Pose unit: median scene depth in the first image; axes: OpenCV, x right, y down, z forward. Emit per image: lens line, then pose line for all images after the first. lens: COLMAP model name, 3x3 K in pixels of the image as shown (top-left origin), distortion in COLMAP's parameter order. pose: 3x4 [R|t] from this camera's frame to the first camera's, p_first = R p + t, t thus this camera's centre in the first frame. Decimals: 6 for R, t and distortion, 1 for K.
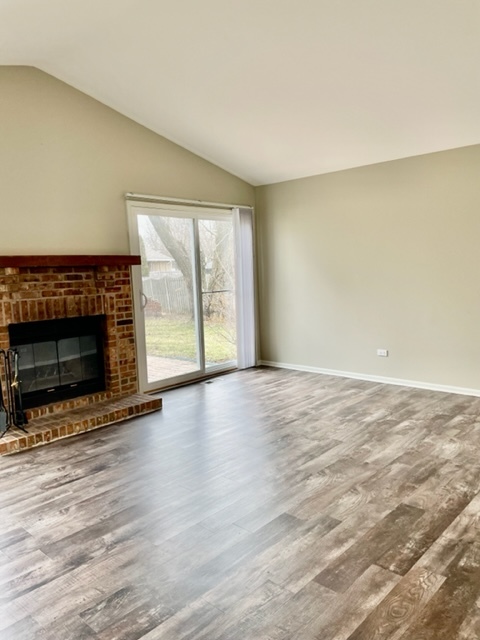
lens RADIAL K [[492.5, 0, 240.0], [0, 492.5, 320.0], [0, 0, 1]] dist [0.053401, -0.006089]
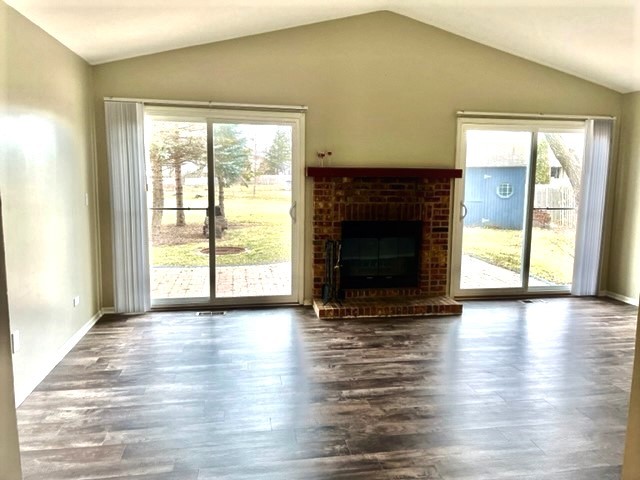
lens RADIAL K [[492.5, 0, 320.0], [0, 492.5, 240.0], [0, 0, 1]] dist [0.053401, -0.006089]
pose [[0.787838, 0.130611, -0.601874, 0.230259], [-0.107908, 0.991411, 0.073895, -0.026477], [0.606356, 0.006730, 0.795165, -0.039755]]
